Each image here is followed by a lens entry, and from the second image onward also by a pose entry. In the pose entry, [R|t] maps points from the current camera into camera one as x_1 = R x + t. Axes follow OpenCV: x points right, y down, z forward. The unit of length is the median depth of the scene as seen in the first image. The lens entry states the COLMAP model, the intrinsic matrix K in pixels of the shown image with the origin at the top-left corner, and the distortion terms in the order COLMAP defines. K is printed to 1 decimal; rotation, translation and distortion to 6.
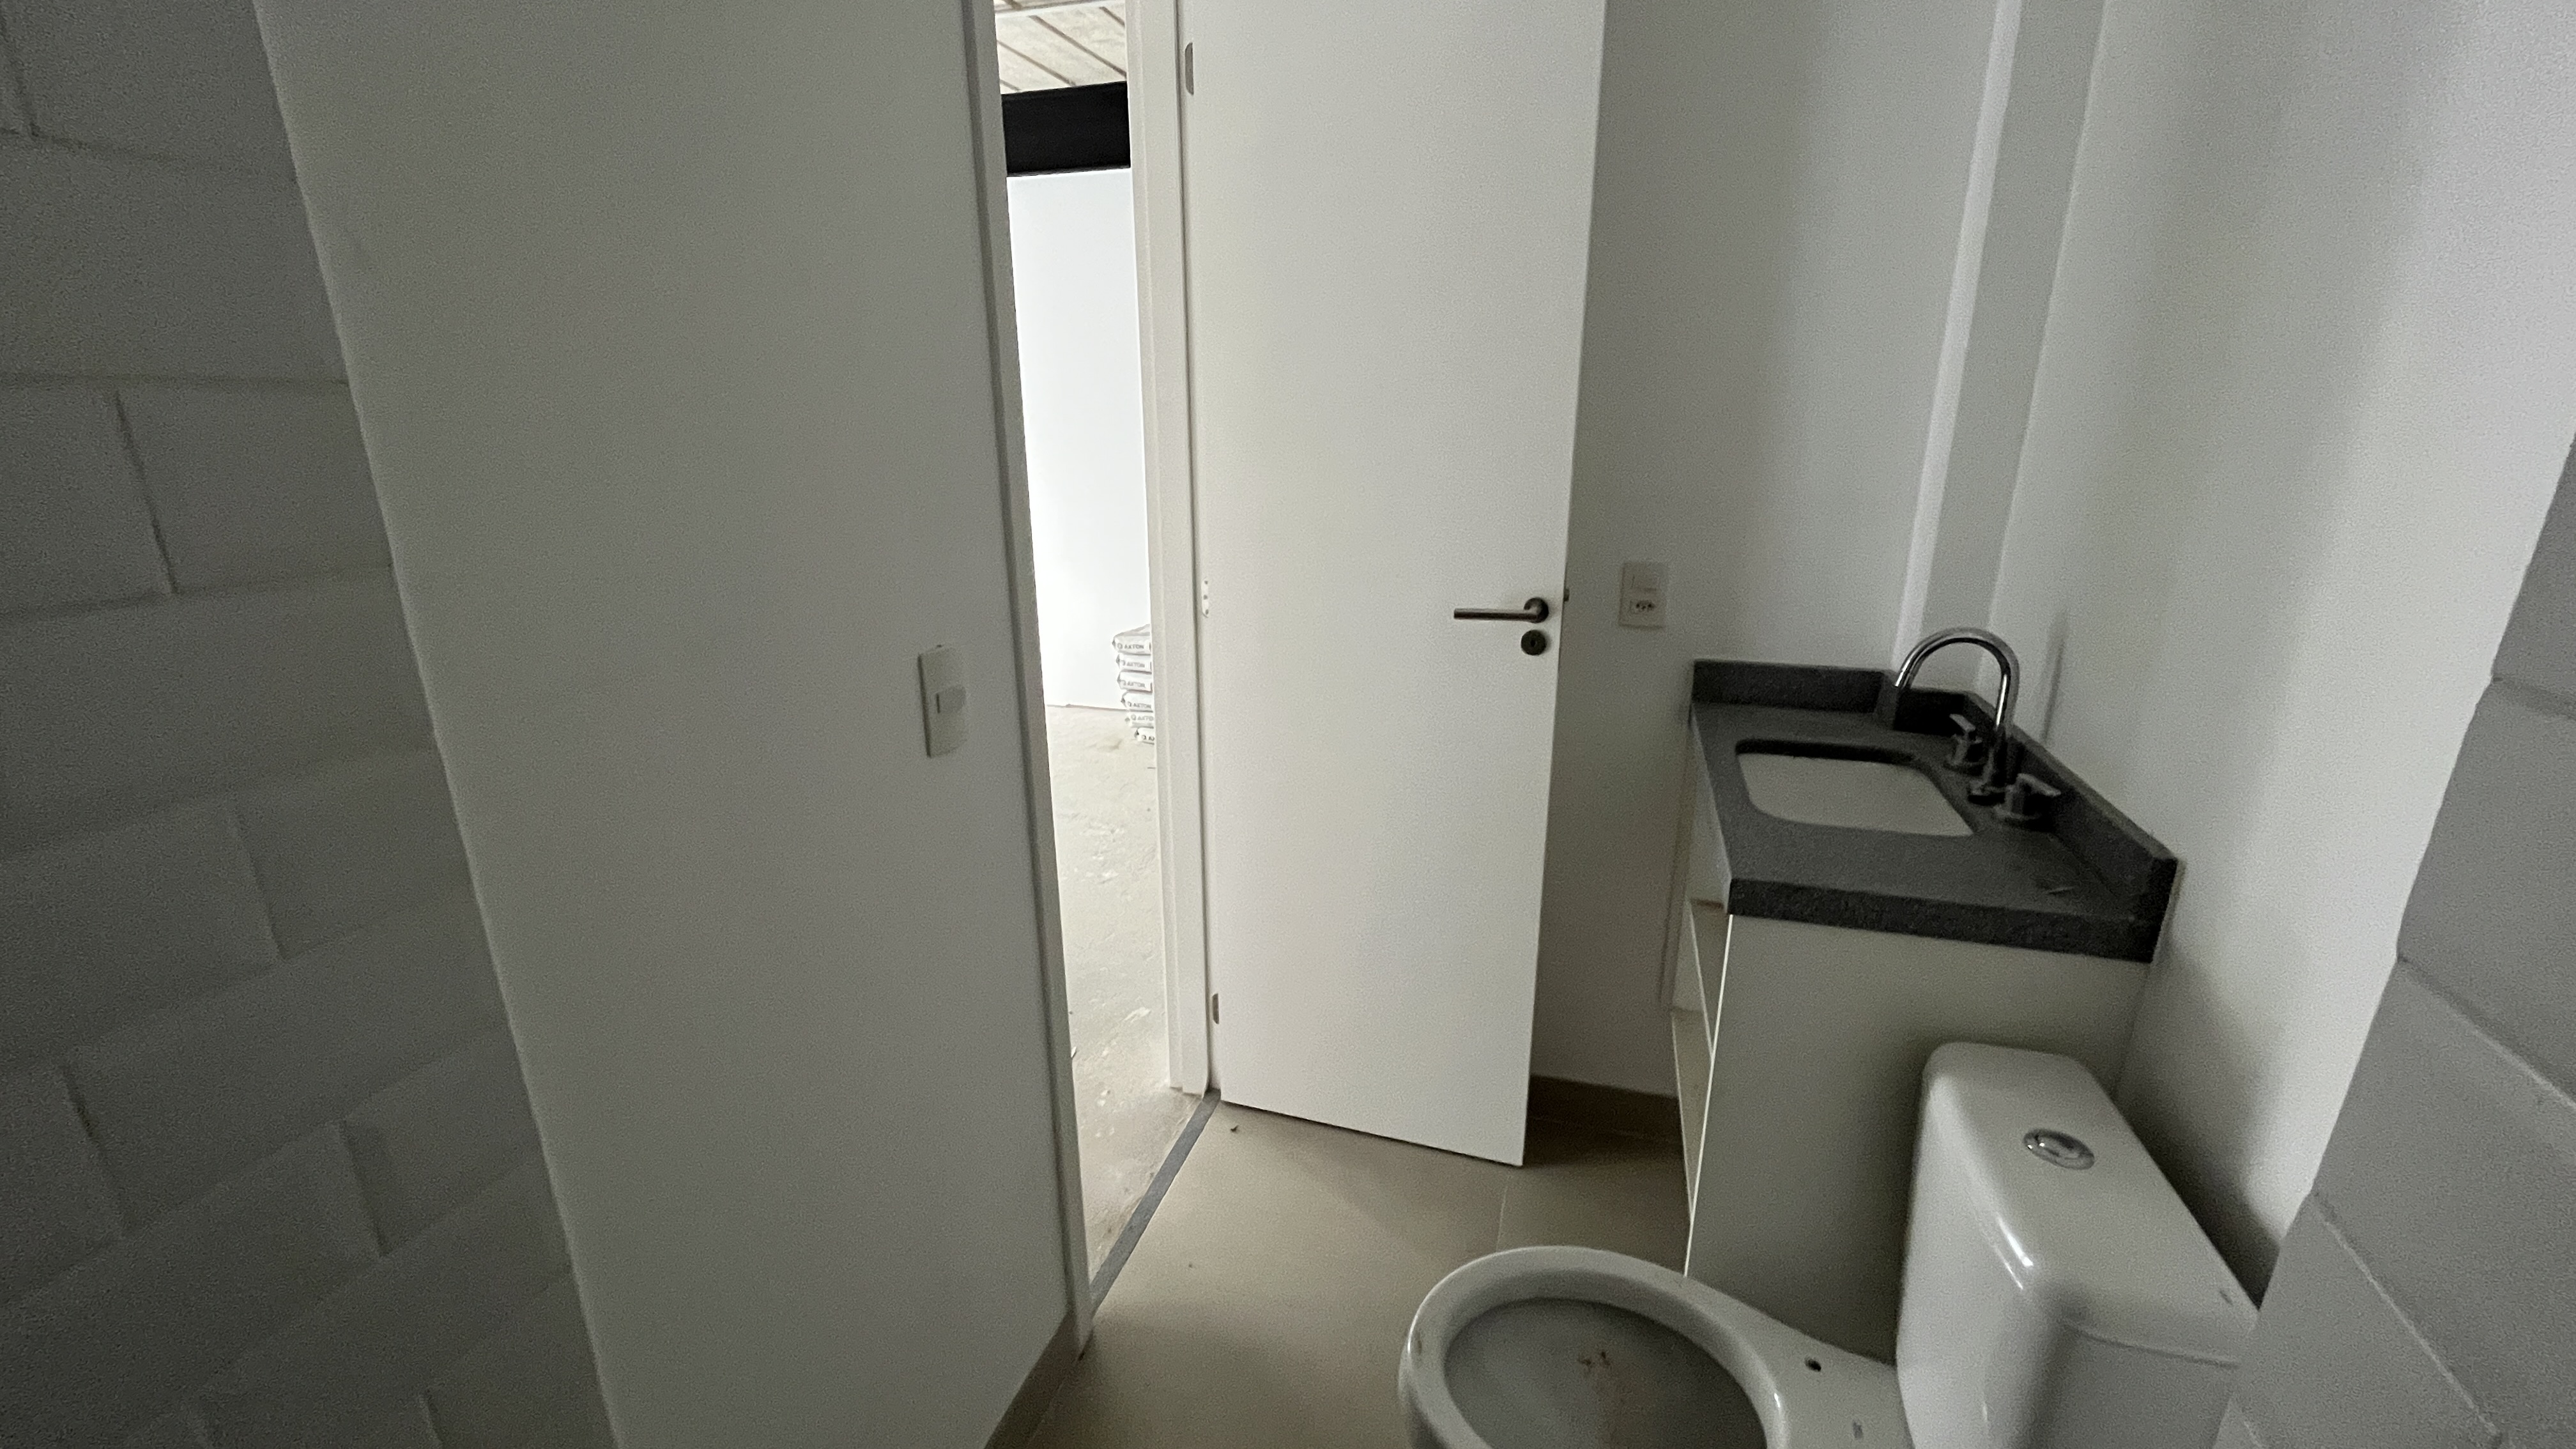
lens RADIAL K [[1055.3, 0, 1285.2], [0, 1055.3, 720.5], [0, 0, 1]] dist [0.000062, 0.000586]
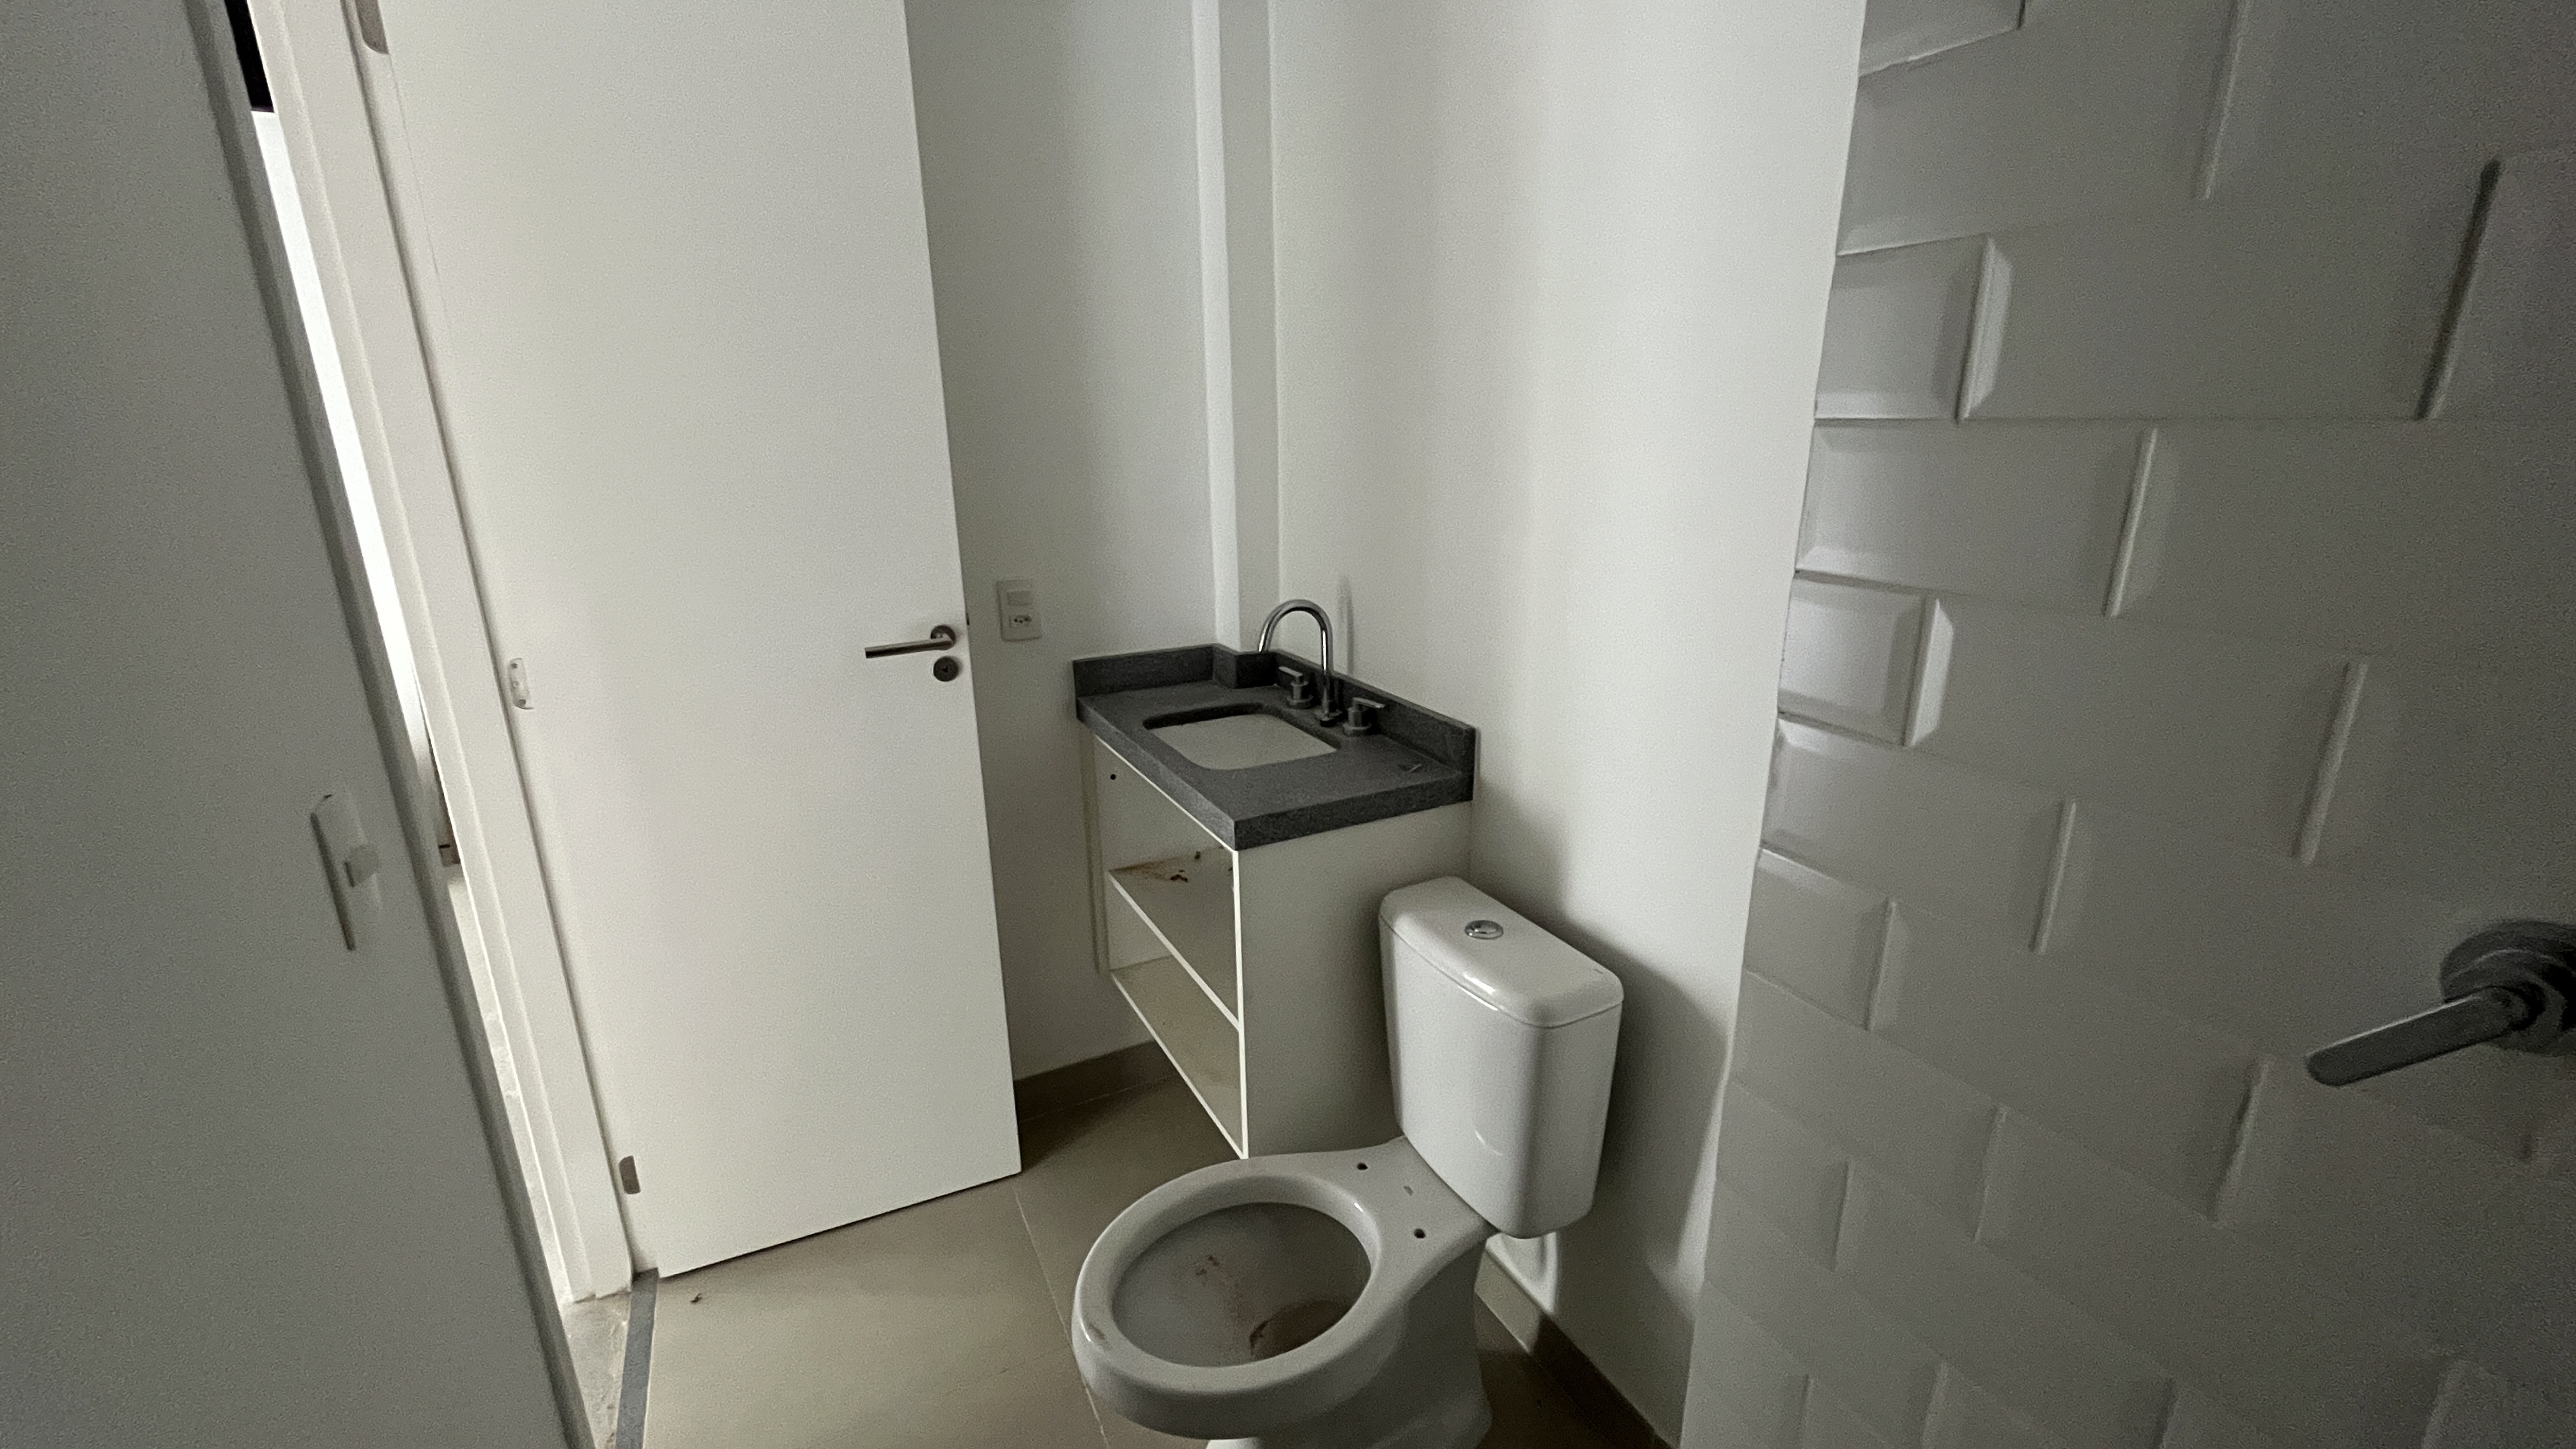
lens RADIAL K [[1055.3, 0, 1285.2], [0, 1055.3, 720.5], [0, 0, 1]] dist [0.000062, 0.000586]
pose [[0.720813, -0.199108, 0.663917, -0.269133], [0.211616, 0.975336, 0.062751, -0.024267], [-0.660036, 0.095264, 0.745169, 0.031279]]
